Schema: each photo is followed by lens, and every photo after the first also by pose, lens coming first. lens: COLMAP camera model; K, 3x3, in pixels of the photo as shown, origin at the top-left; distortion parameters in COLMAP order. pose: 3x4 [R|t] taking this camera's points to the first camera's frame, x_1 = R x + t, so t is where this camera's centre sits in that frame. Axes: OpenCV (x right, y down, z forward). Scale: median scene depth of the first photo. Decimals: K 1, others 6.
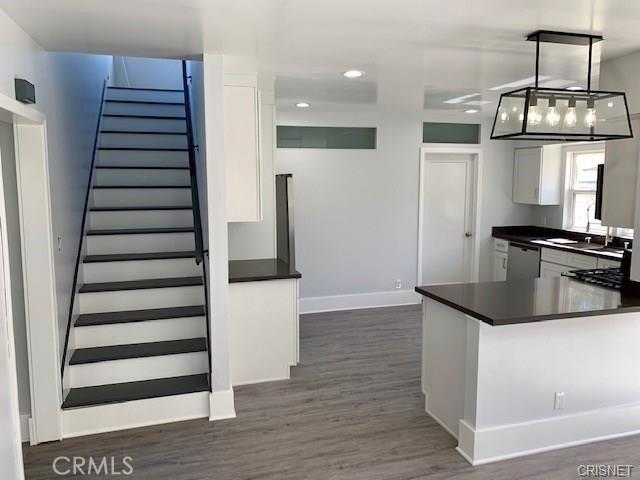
lens RADIAL K [[495.4, 0, 320.0], [0, 495.4, 240.0], [0, 0, 1]] dist [0.054618, -0.000481]
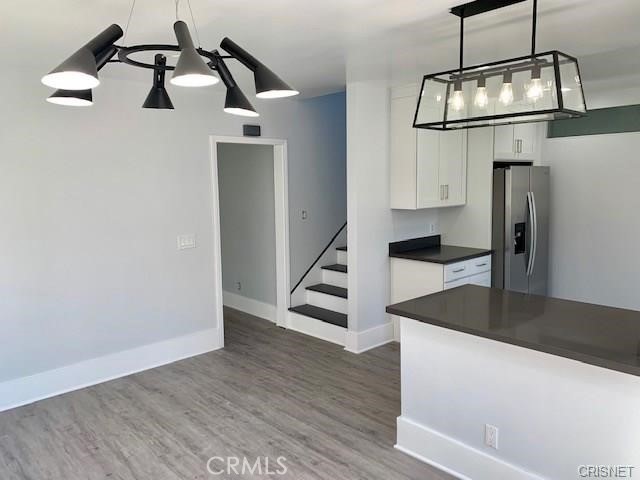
lens RADIAL K [[495.4, 0, 320.0], [0, 495.4, 240.0], [0, 0, 1]] dist [0.054618, -0.000481]
pose [[0.451943, 0.115776, -0.884502, 1.093391], [-0.090979, 0.992354, 0.083407, -0.050589], [0.887395, 0.042776, 0.459021, 0.363783]]
